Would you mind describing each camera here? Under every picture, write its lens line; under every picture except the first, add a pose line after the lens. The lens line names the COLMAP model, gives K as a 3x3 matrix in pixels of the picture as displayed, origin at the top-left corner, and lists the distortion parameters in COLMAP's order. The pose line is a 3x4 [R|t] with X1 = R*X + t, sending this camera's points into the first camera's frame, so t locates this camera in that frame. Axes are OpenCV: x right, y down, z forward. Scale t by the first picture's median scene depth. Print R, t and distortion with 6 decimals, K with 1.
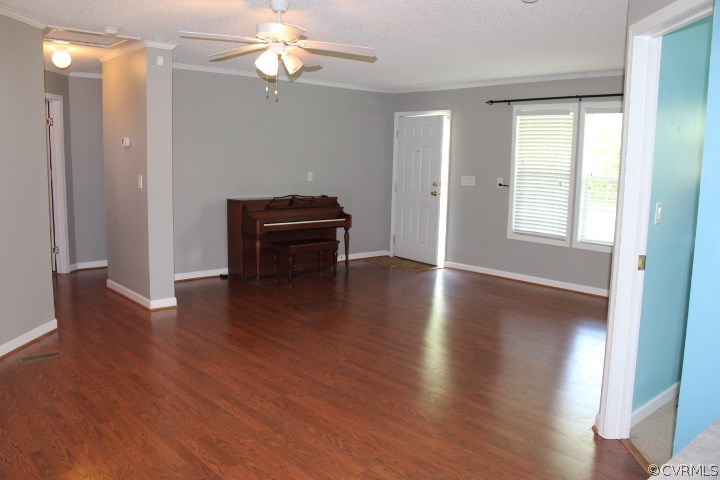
lens RADIAL K [[598.3, 0, 360.0], [0, 598.3, 240.0], [0, 0, 1]] dist [-0.165201, 0.138185]
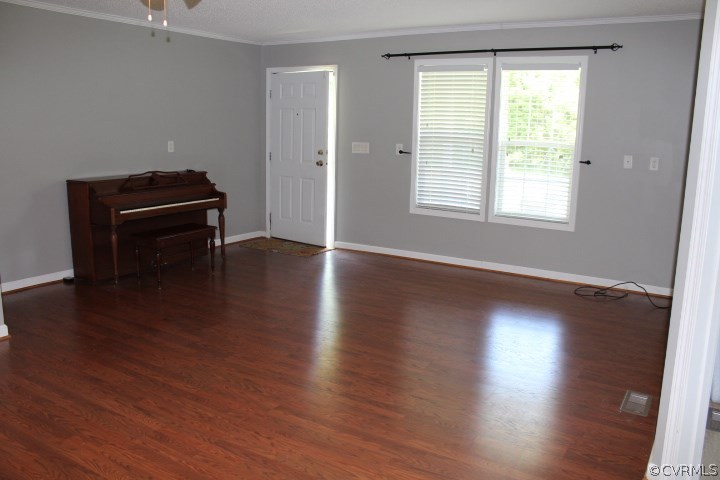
lens RADIAL K [[598.3, 0, 360.0], [0, 598.3, 240.0], [0, 0, 1]] dist [-0.165201, 0.138185]
pose [[0.961232, -0.056823, 0.269822, -0.063900], [0.040172, 0.996955, 0.066842, -0.025703], [-0.272798, -0.053411, 0.960588, 0.173469]]
